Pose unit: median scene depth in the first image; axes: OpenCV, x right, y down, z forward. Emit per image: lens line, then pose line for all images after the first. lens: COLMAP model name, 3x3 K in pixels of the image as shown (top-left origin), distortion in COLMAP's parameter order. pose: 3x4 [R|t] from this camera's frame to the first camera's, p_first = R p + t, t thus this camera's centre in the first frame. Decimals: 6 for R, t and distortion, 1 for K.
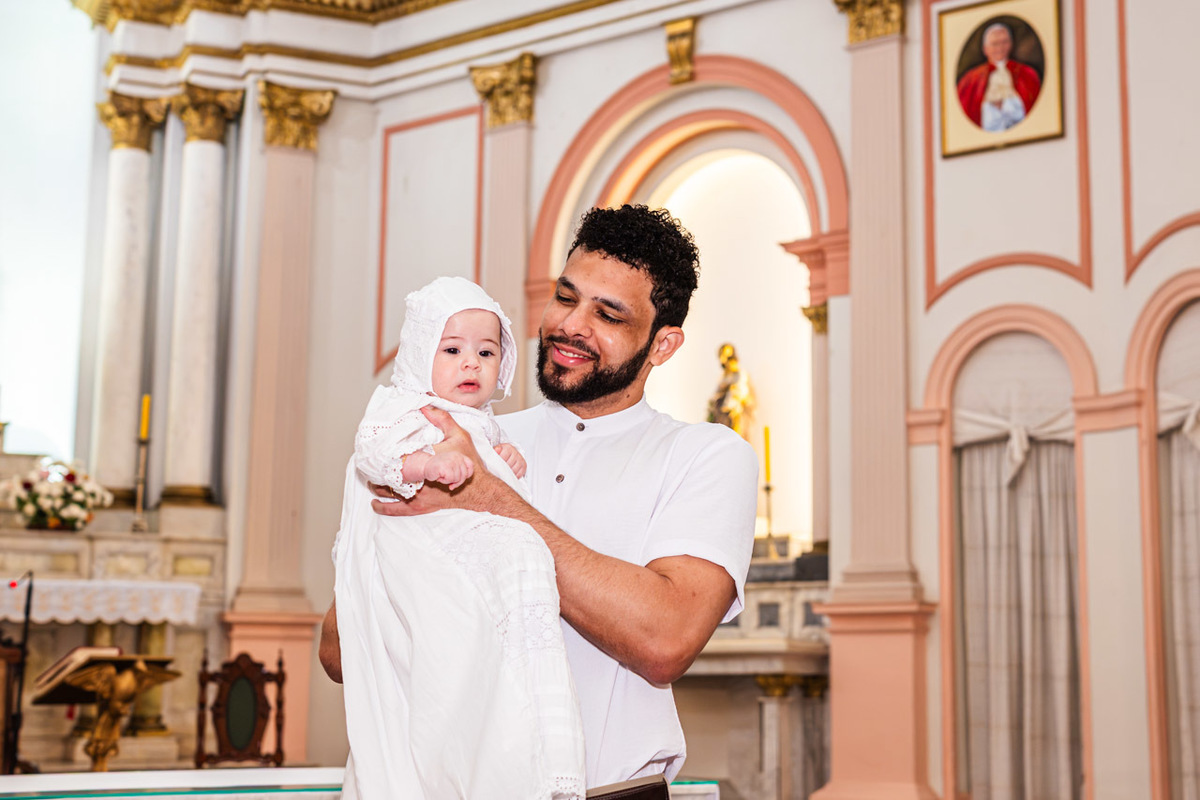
lens RADIAL K [[1935.2, 0, 663.1], [0, 1935.2, 344.9], [0, 0, 1]] dist [-0.005852, 0.541580]
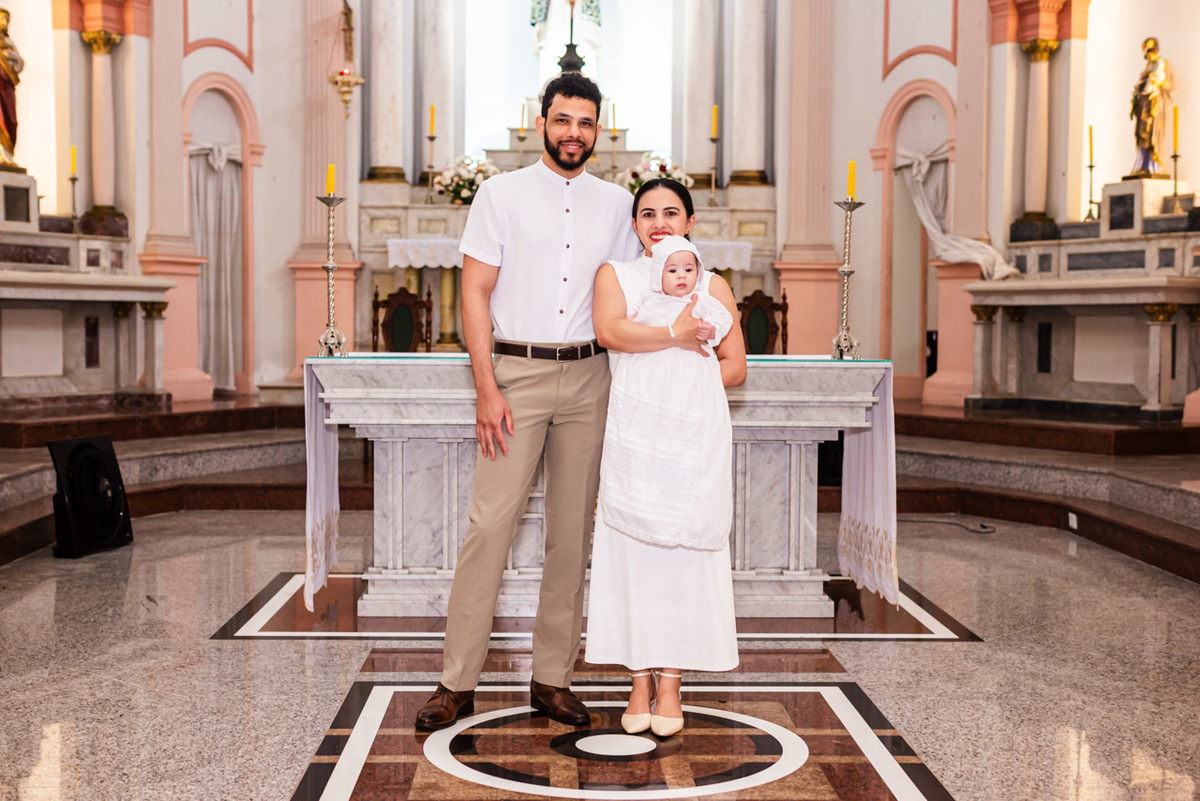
lens RADIAL K [[1731.6, 0, 584.6], [0, 1731.6, 408.3], [0, 0, 1]] dist [-0.068946, 0.650644]
pose [[0.911351, 0.019297, -0.411178, 0.155849], [0.072334, 0.975849, 0.206120, -0.023438], [0.405226, -0.217590, 0.887945, -0.166528]]
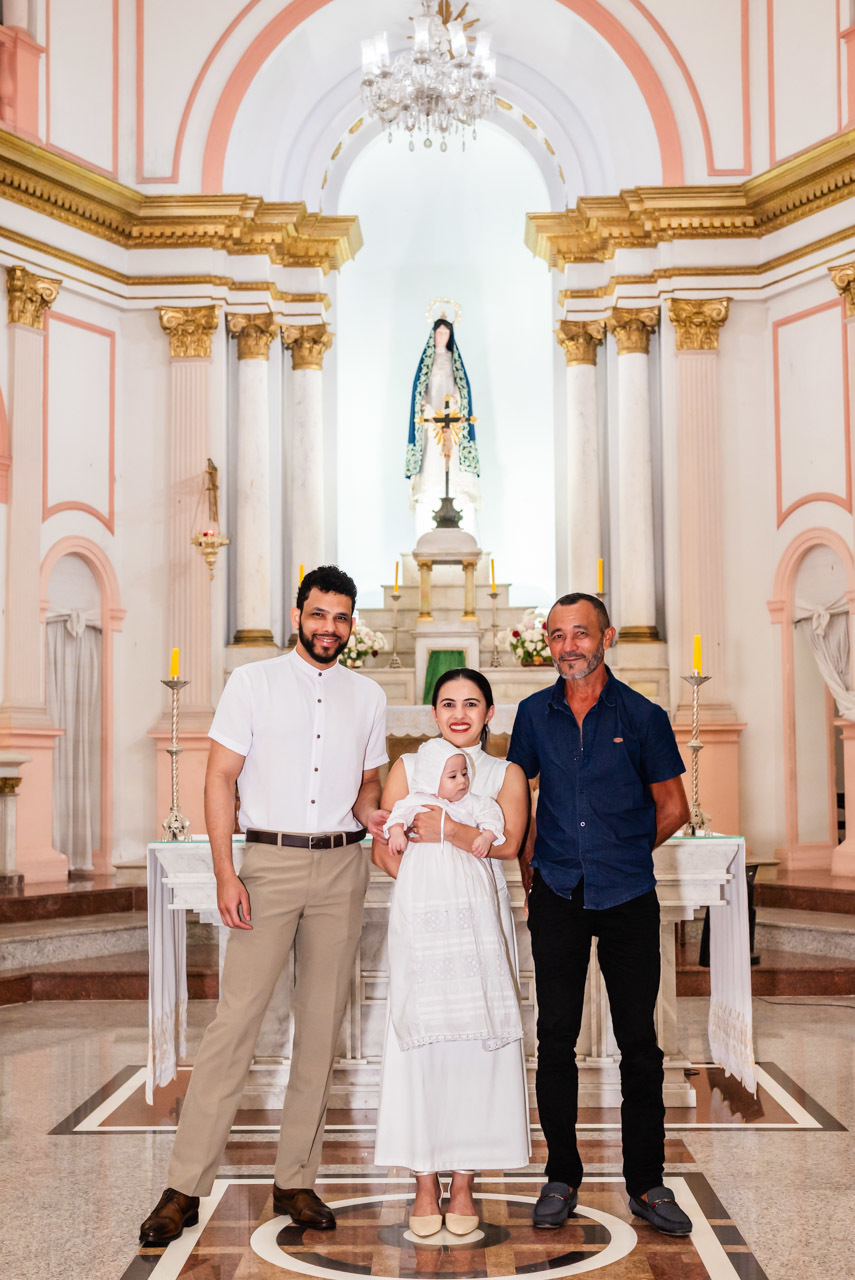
lens RADIAL K [[1958.9, 0, 422.8], [0, 1958.9, 616.8], [0, 0, 1]] dist [-0.049320, 0.559584]
pose [[0.893986, -0.052298, -0.445032, 0.206290], [0.093548, 0.993064, 0.071220, -0.039408], [0.438221, -0.105302, 0.892678, -0.218452]]
